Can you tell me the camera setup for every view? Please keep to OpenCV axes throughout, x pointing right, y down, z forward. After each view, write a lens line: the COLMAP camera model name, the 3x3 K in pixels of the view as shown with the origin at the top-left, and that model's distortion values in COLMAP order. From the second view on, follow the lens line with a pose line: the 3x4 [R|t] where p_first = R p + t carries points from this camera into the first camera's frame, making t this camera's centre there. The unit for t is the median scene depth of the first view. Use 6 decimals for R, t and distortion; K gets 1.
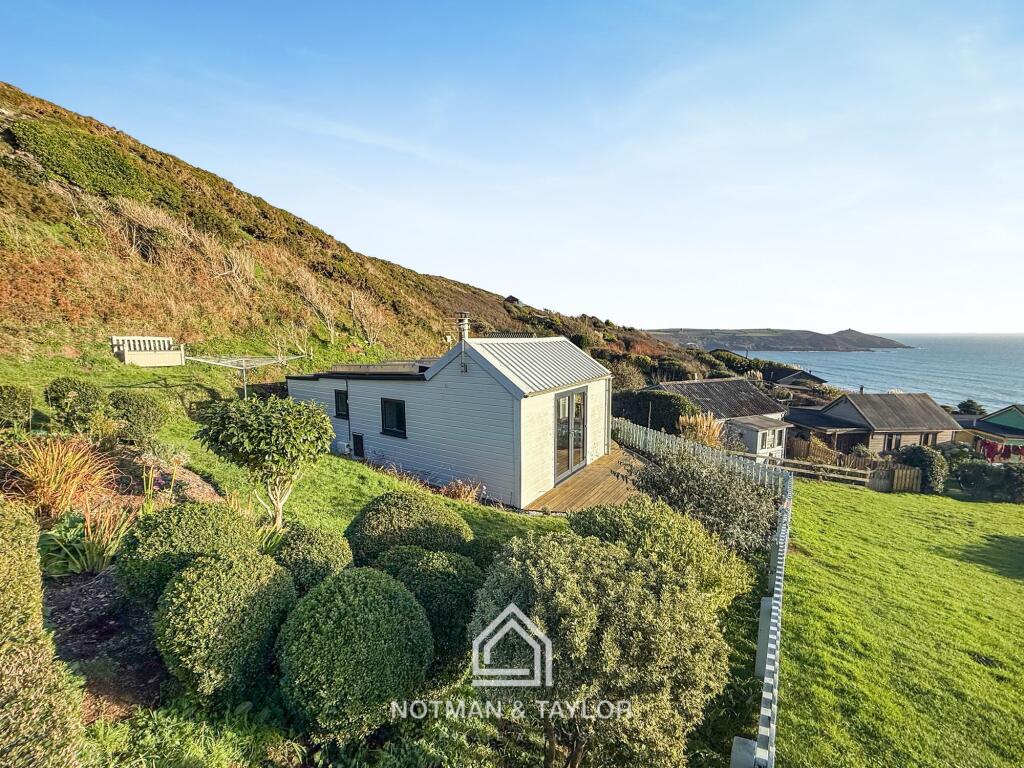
lens RADIAL K [[407.8, 0, 510.1], [0, 407.8, 384.0], [0, 0, 1]] dist [-0.001632, -0.000311]
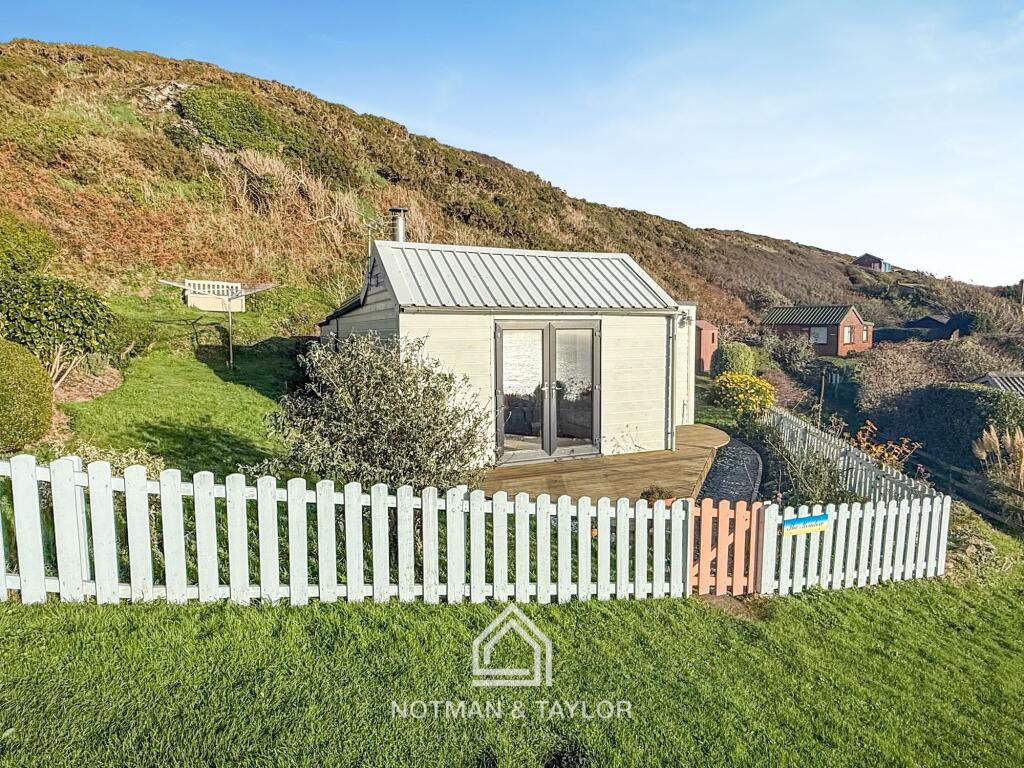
lens RADIAL K [[615.8, 0, 510.1], [0, 615.8, 386.7], [0, 0, 1]] dist [0.000612, 0.000229]
pose [[0.843804, 0.047973, -0.534504, 0.340162], [-0.064191, 0.997868, -0.011776, 0.073431], [0.532799, 0.044247, 0.845084, 0.103589]]
